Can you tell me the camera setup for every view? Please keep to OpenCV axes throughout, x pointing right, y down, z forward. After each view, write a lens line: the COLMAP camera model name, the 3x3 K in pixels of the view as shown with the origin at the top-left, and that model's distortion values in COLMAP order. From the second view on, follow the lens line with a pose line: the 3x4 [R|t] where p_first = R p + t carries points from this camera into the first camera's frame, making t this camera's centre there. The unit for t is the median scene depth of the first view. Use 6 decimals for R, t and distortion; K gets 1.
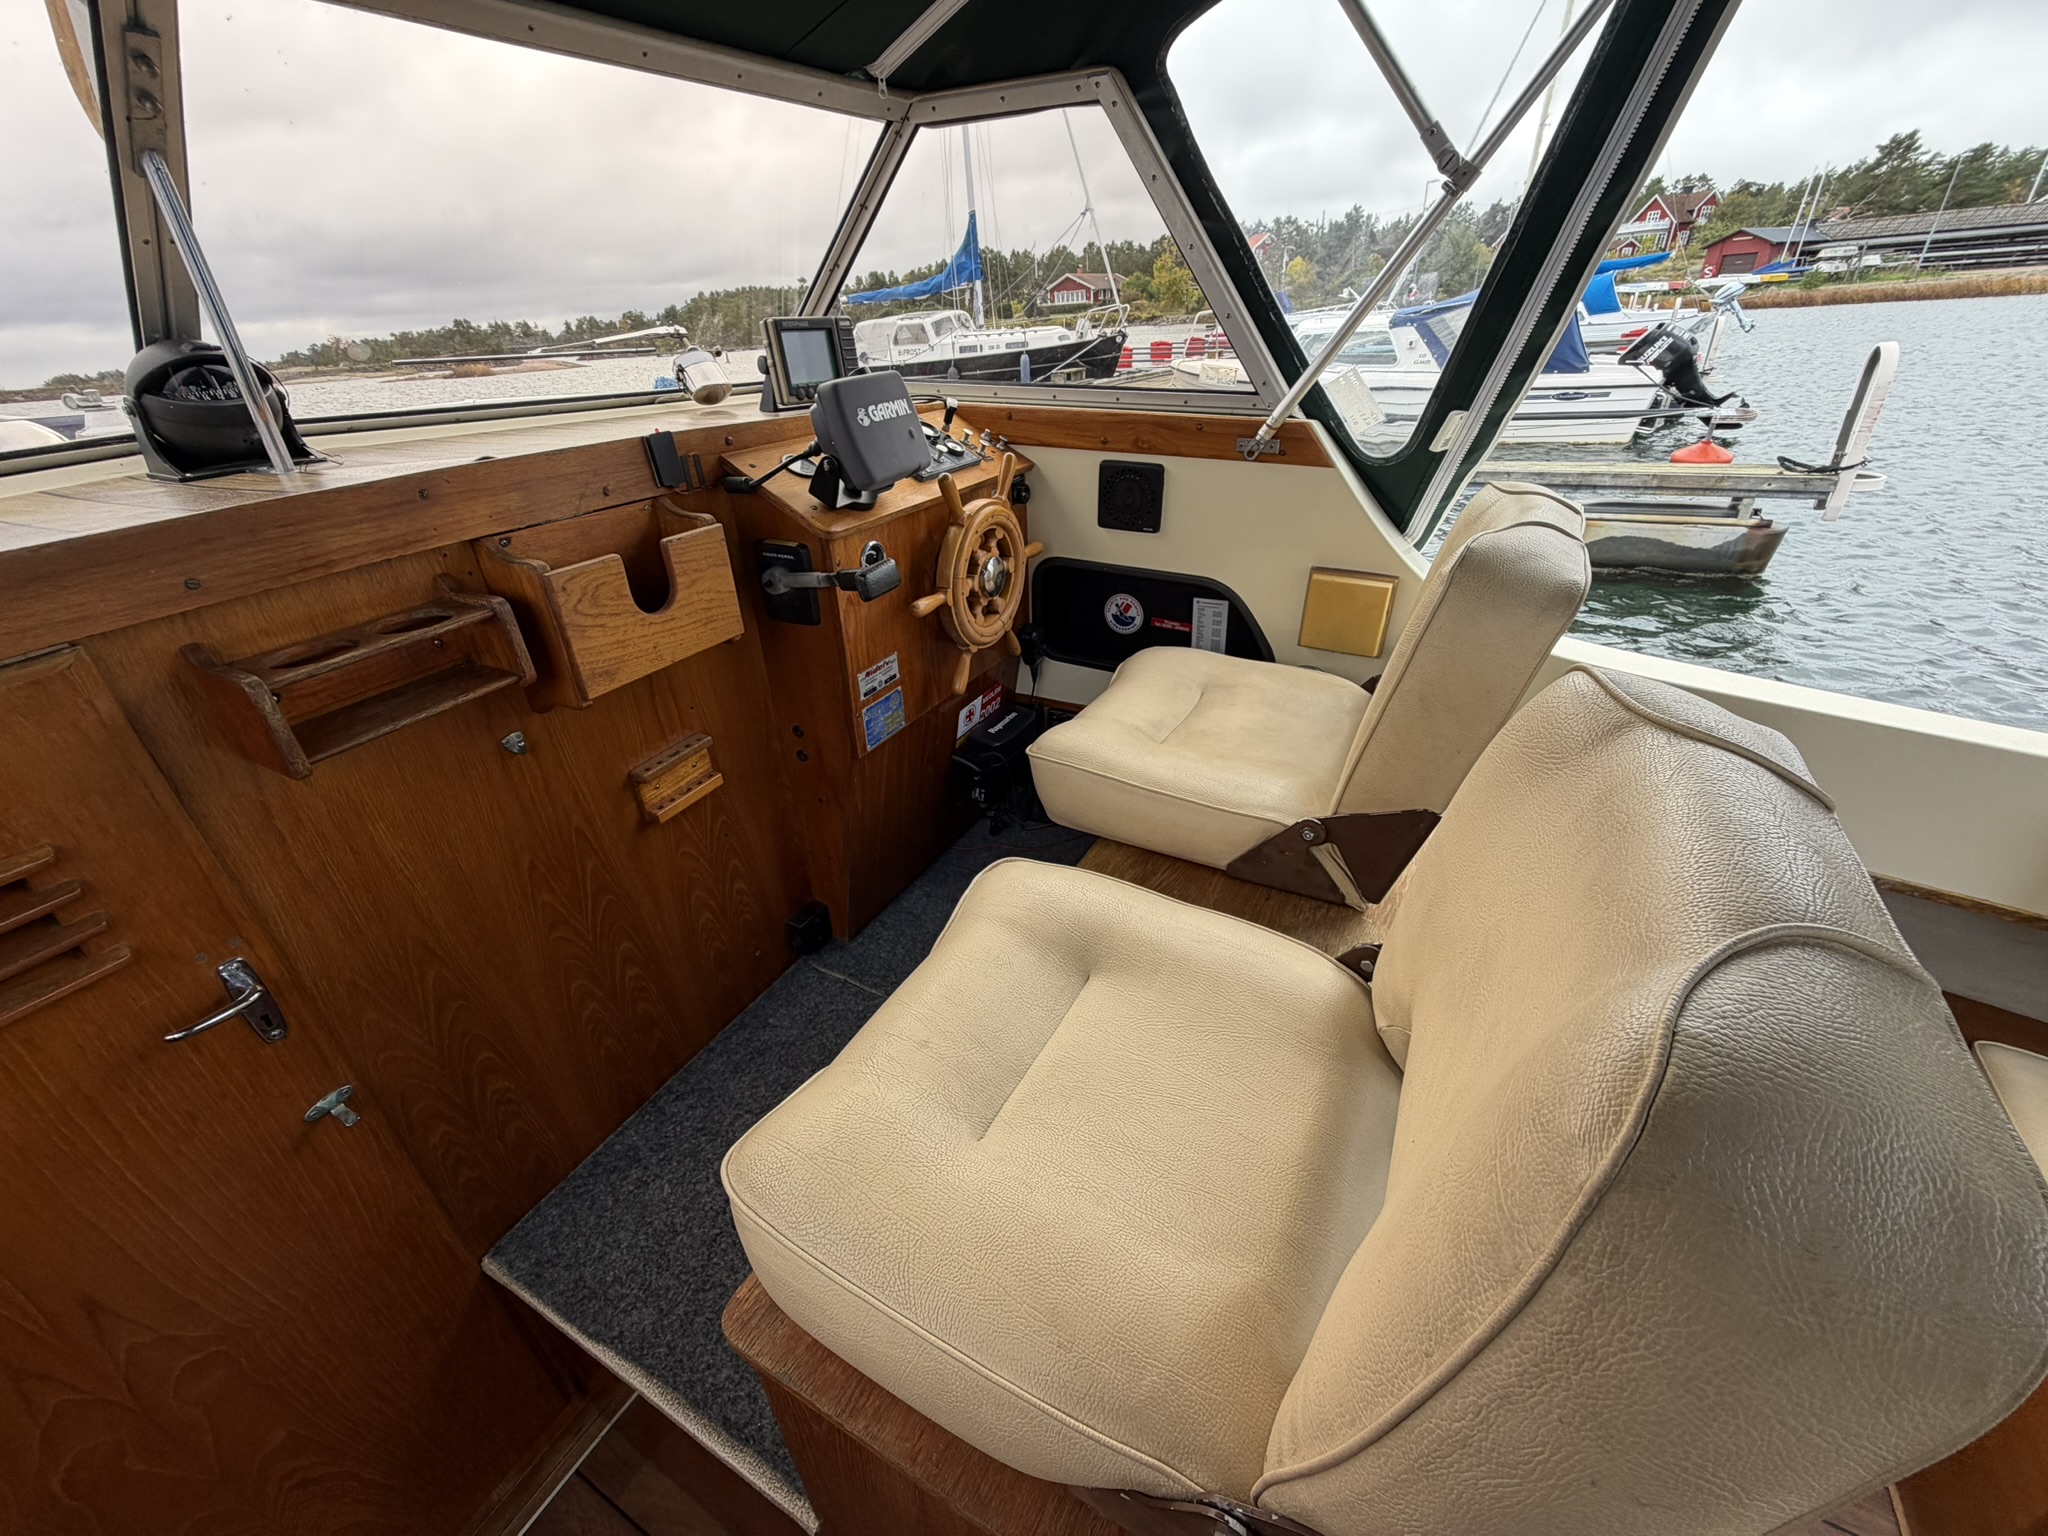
lens RADIAL K [[807.0, 0, 1009.9], [0, 807.0, 761.3], [0, 0, 1]] dist [-0.002417, 0.000239]
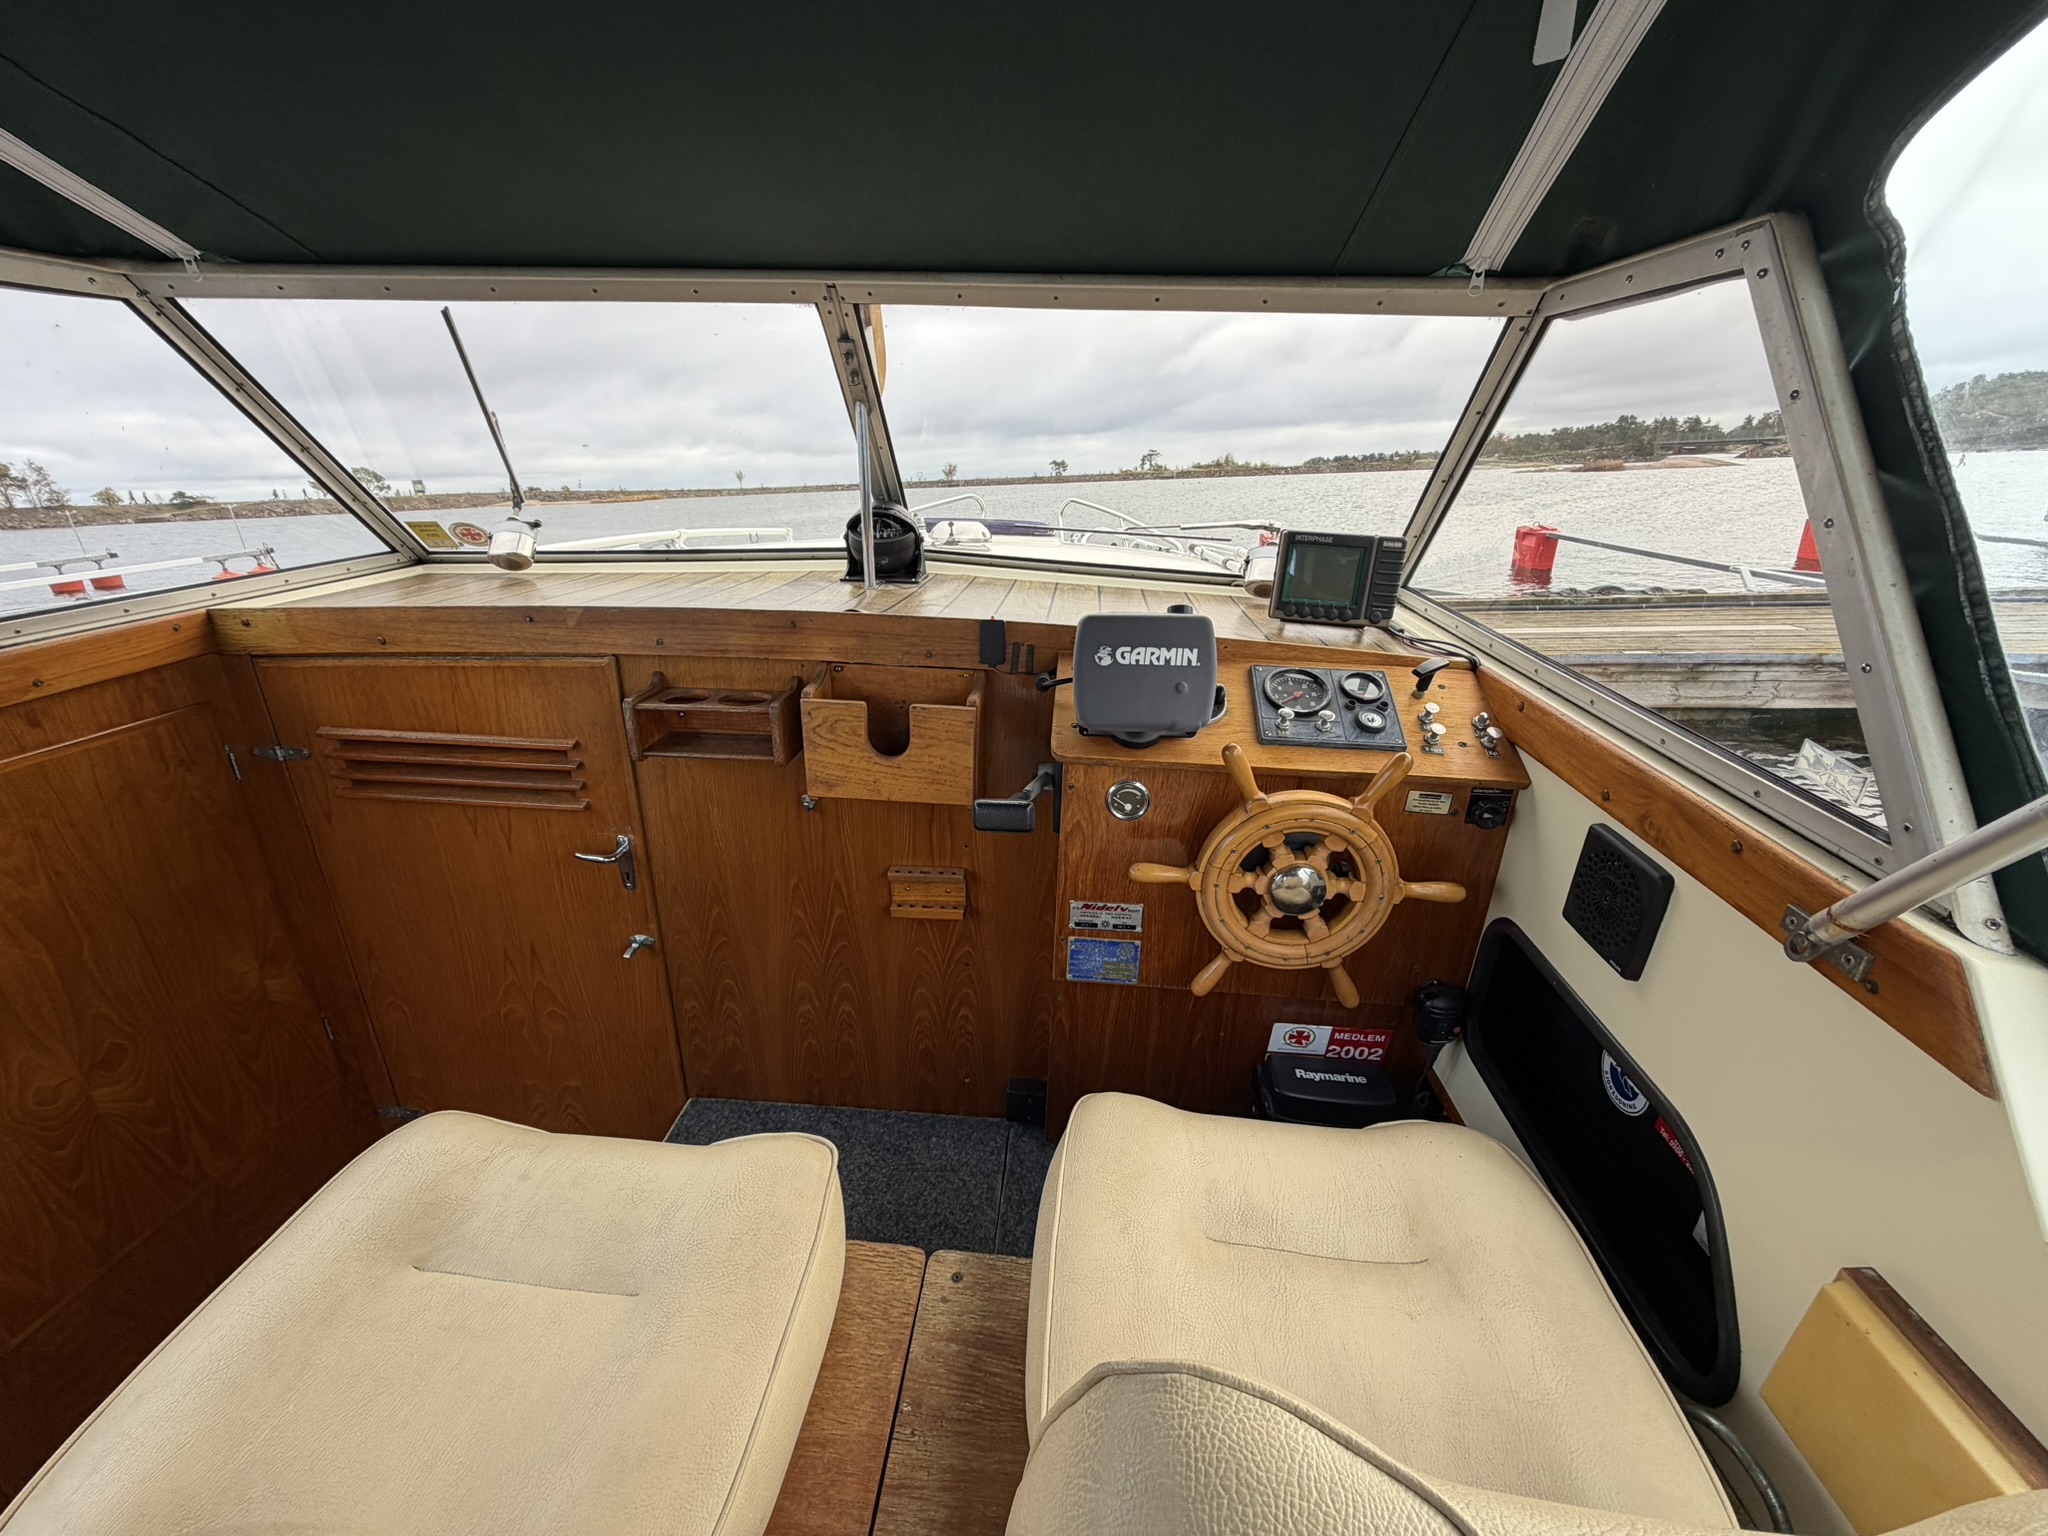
lens RADIAL K [[807.0, 0, 1015.4], [0, 807.0, 766.4], [0, 0, 1]] dist [-0.002417, 0.000239]
pose [[0.415367, 0.380664, -0.826175, 0.471615], [-0.481137, 0.862724, 0.155609, -0.340865], [0.771996, 0.332868, 0.541499, 0.391459]]
